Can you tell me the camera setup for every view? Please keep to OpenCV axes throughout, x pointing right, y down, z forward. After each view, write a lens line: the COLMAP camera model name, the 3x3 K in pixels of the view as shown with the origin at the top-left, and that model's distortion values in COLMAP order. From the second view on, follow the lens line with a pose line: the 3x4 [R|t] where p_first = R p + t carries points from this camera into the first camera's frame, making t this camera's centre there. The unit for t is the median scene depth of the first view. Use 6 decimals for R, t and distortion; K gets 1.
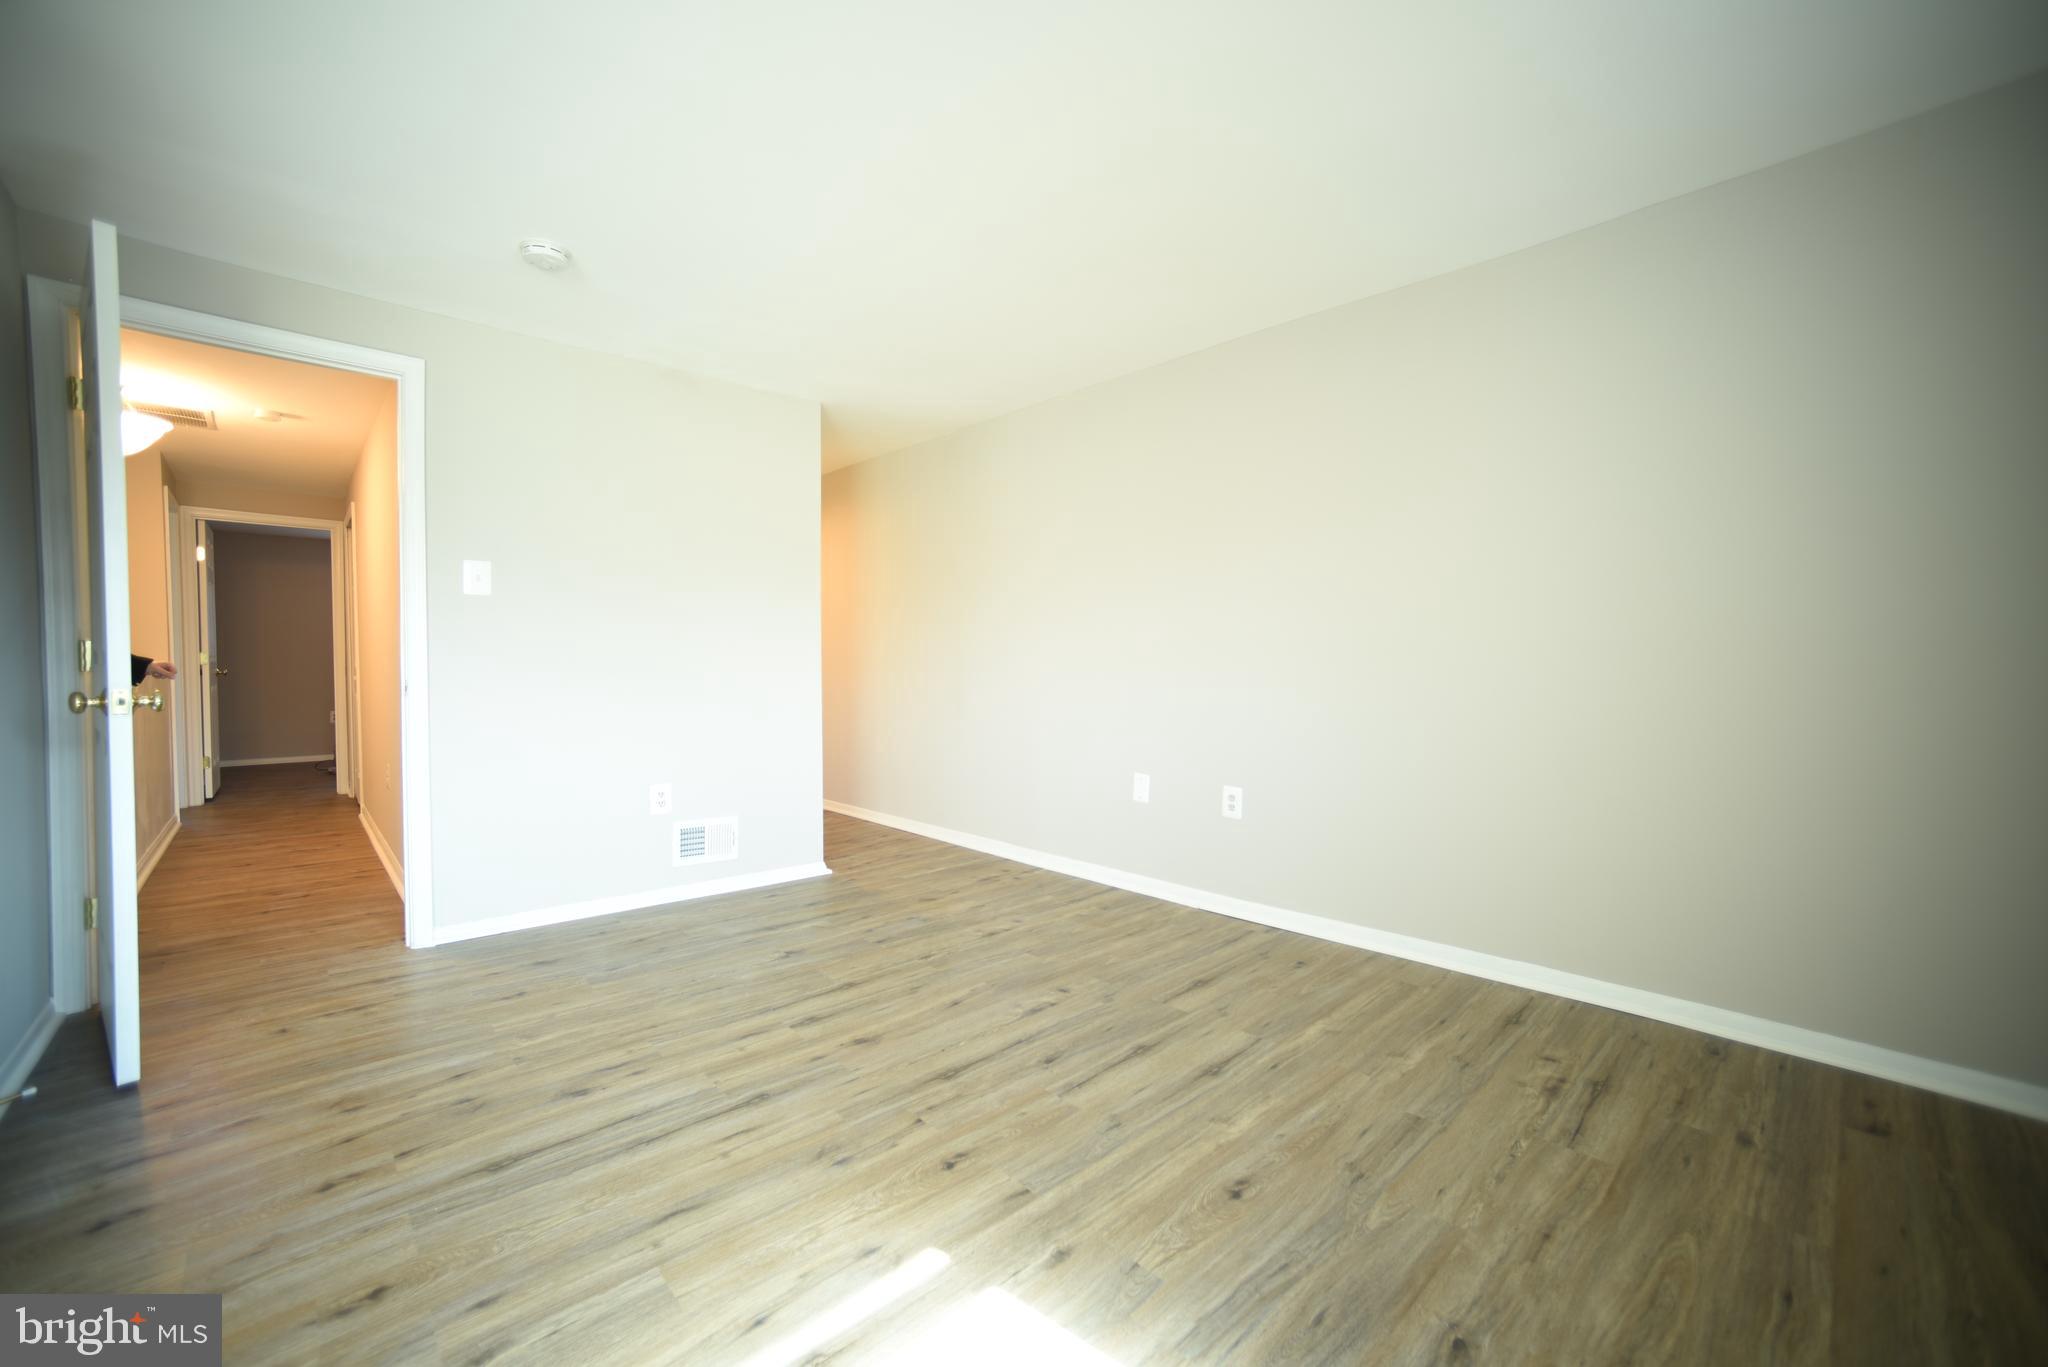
lens RADIAL K [[819.2, 0, 1017.6], [0, 819.2, 684.6], [0, 0, 1]] dist [-0.068707, 0.031102]
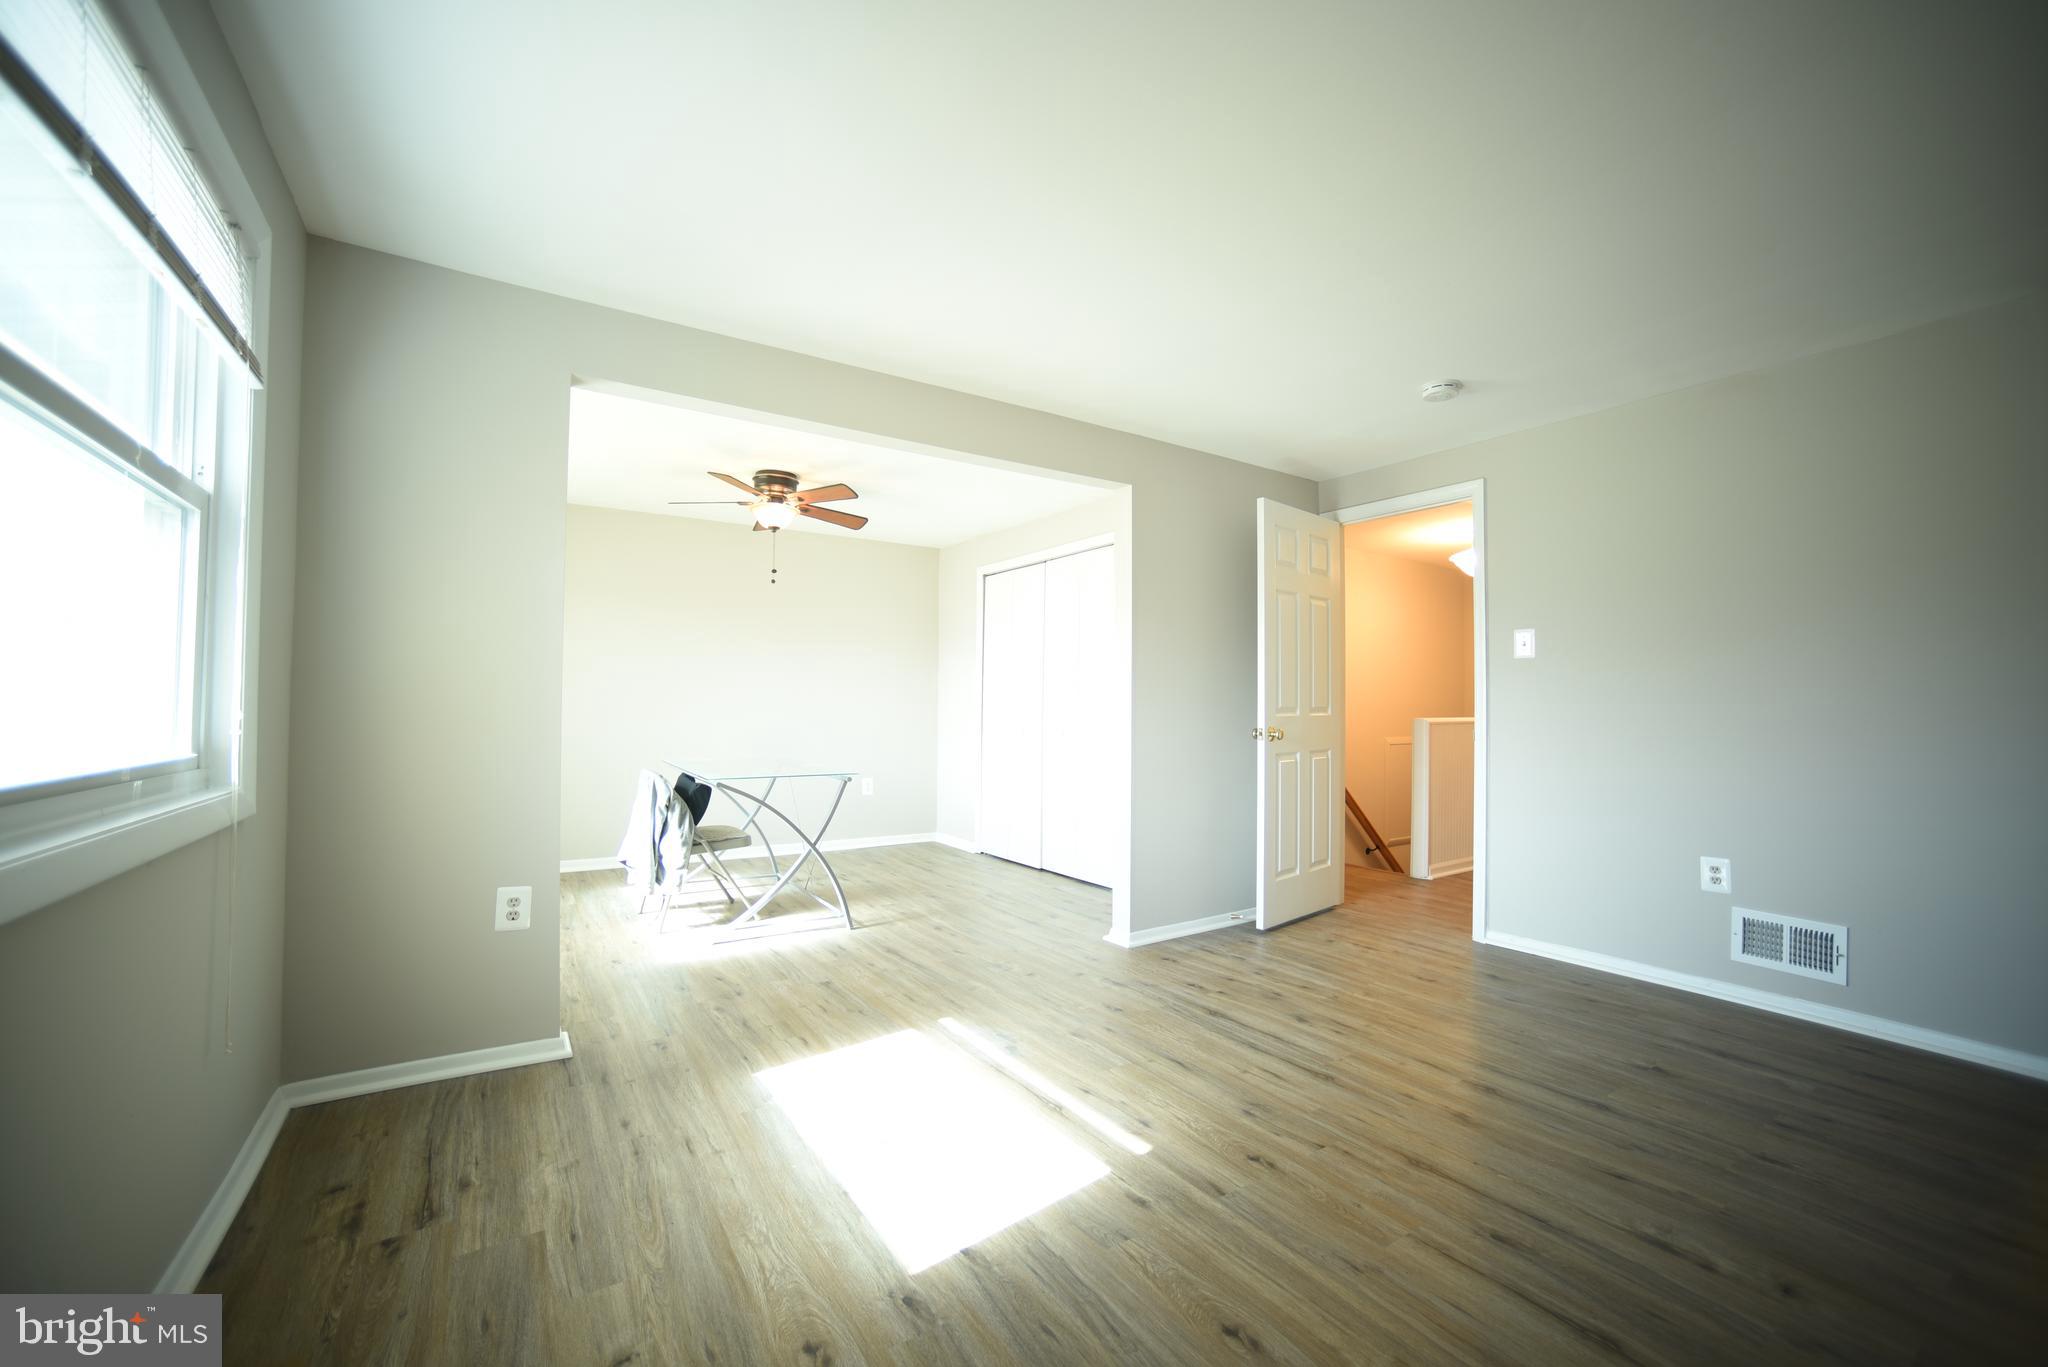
lens RADIAL K [[819.2, 0, 1017.6], [0, 819.2, 684.6], [0, 0, 1]] dist [-0.068707, 0.031102]
pose [[-0.170024, -0.032117, -0.984916, 0.966781], [-0.034270, 0.999057, -0.026662, -0.026601], [0.984844, 0.029220, -0.170964, 0.734234]]
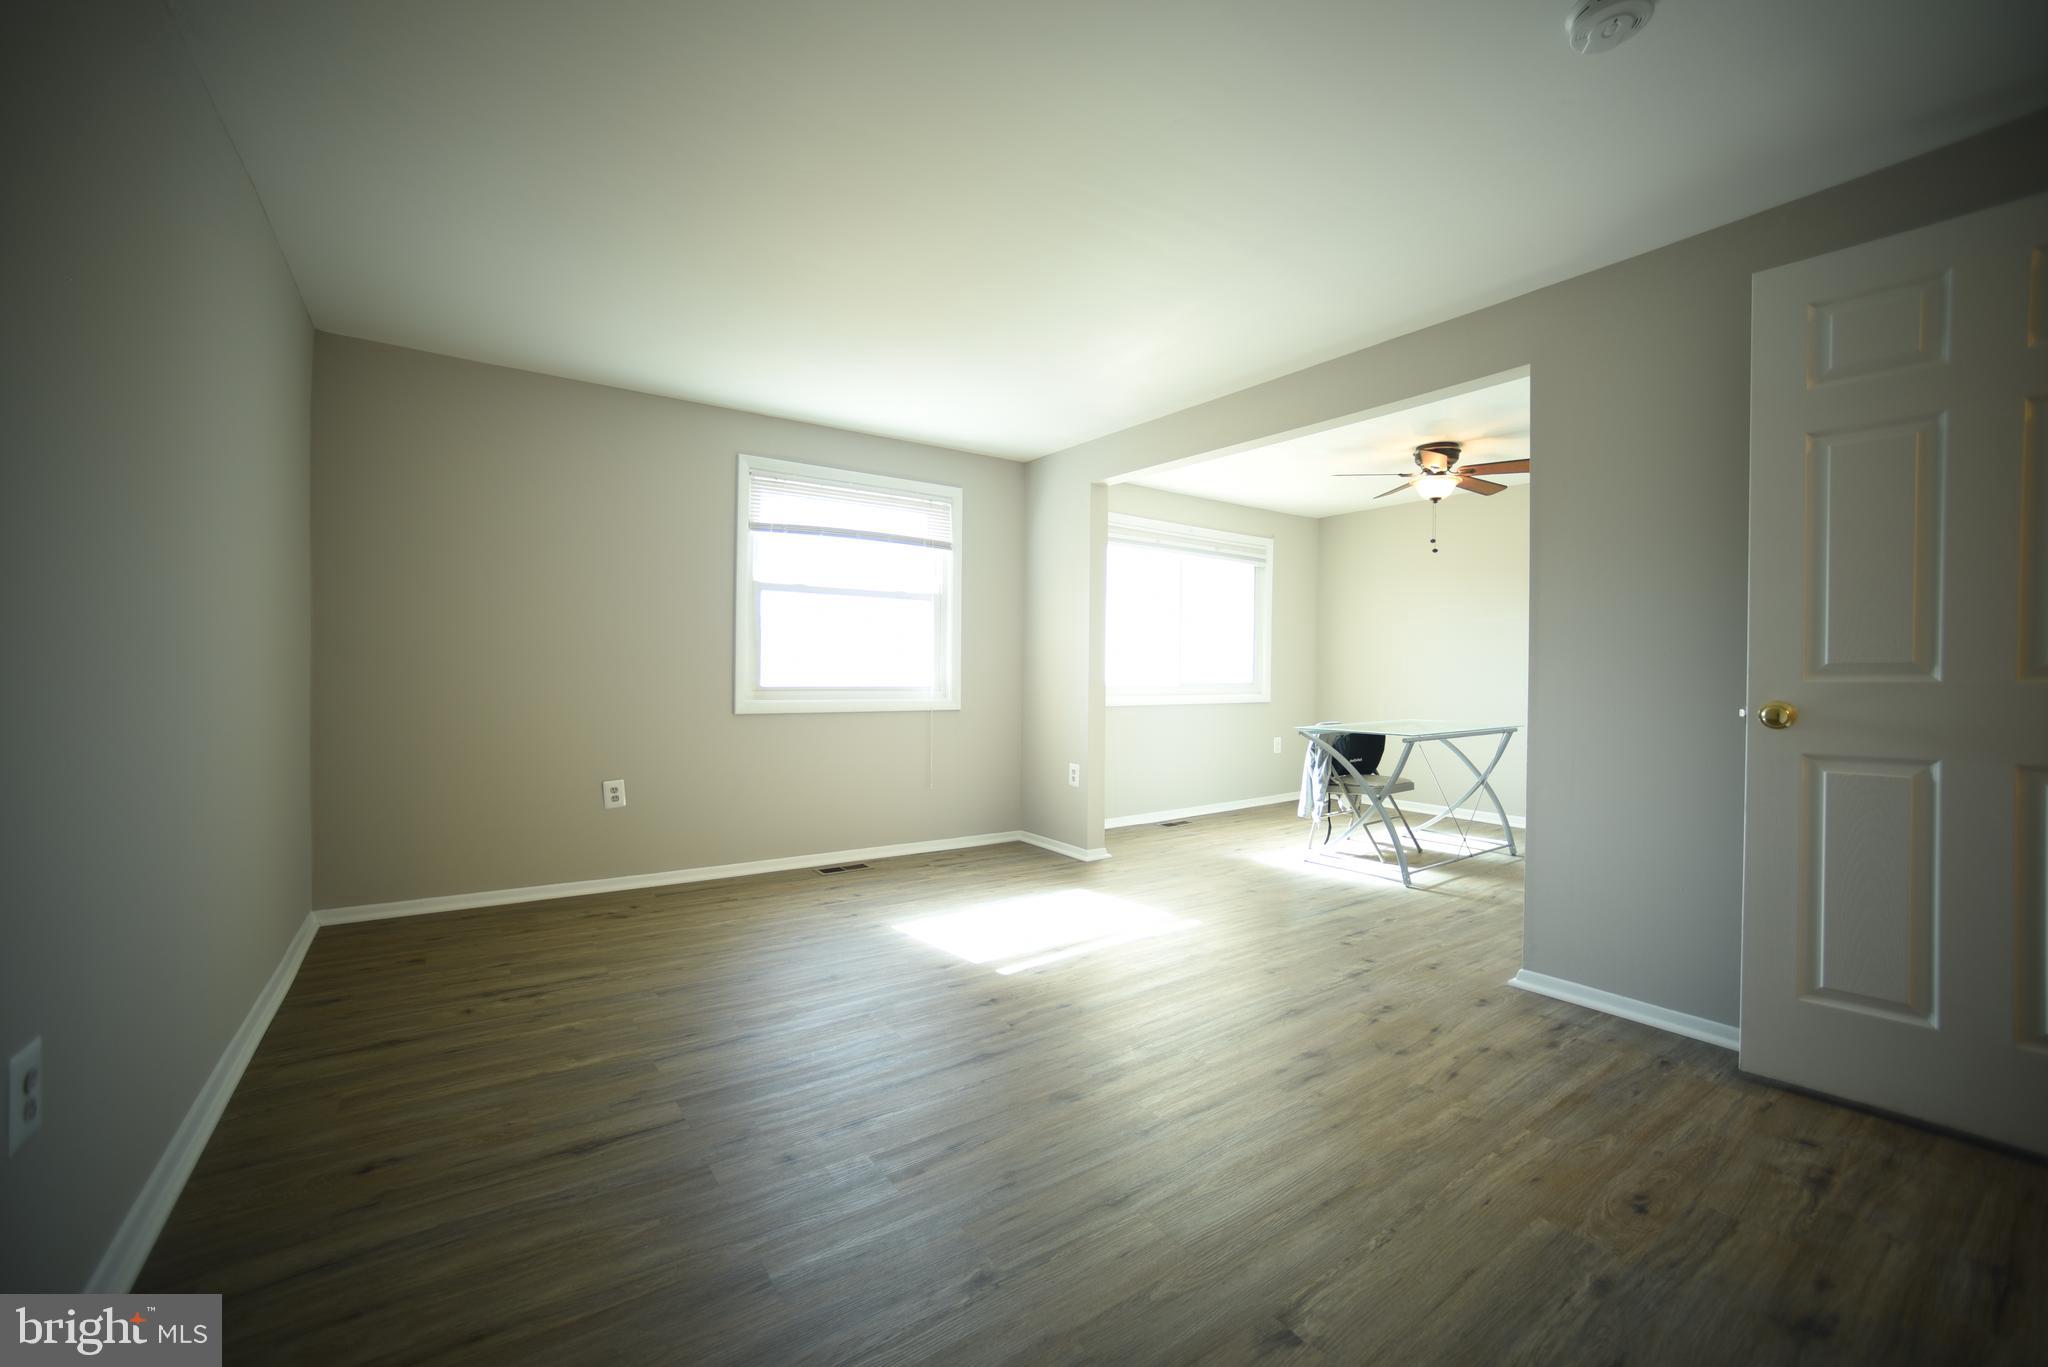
lens RADIAL K [[819.2, 0, 1017.6], [0, 819.2, 684.6], [0, 0, 1]] dist [-0.068707, 0.031102]
pose [[-0.990411, -0.011332, 0.137690, -0.291884], [-0.005396, 0.999043, 0.043405, -0.058510], [-0.138050, 0.042246, -0.989524, 2.170606]]
